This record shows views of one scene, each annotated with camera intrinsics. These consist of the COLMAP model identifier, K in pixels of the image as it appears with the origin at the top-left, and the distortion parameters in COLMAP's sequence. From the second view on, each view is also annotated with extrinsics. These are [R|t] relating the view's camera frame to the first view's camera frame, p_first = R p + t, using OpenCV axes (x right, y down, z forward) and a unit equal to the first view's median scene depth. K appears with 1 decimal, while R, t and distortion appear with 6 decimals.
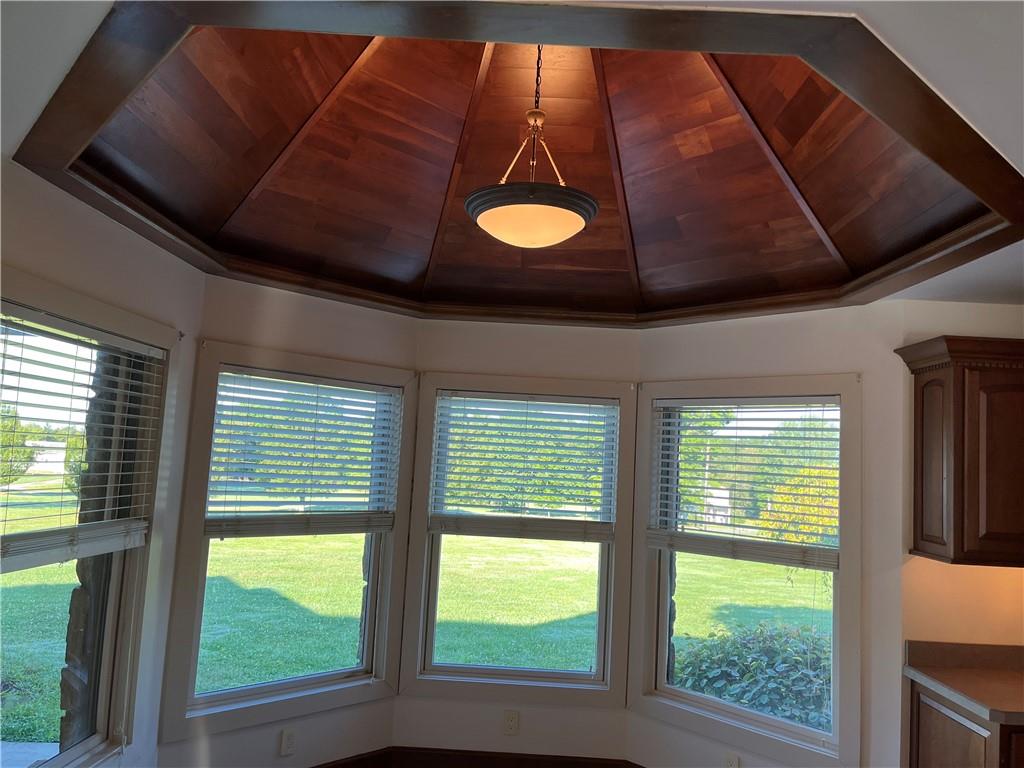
lens RADIAL K [[773.0, 0, 515.6], [0, 773.0, 395.5], [0, 0, 1]] dist [0.050121, -0.000227]
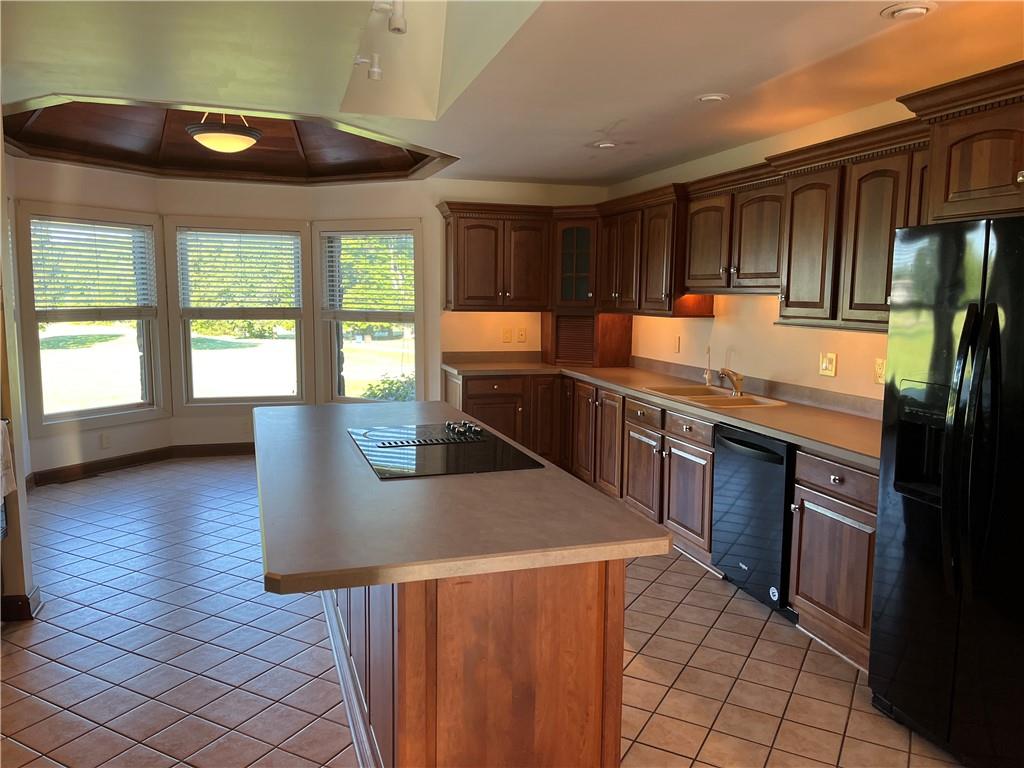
lens RADIAL K [[773.0, 0, 515.6], [0, 773.0, 395.5], [0, 0, 1]] dist [0.050121, -0.000227]
pose [[0.950641, -0.082075, 0.299241, 0.048366], [0.010576, 0.972394, 0.233105, -0.037530], [-0.310112, -0.218434, 0.925266, -0.742225]]
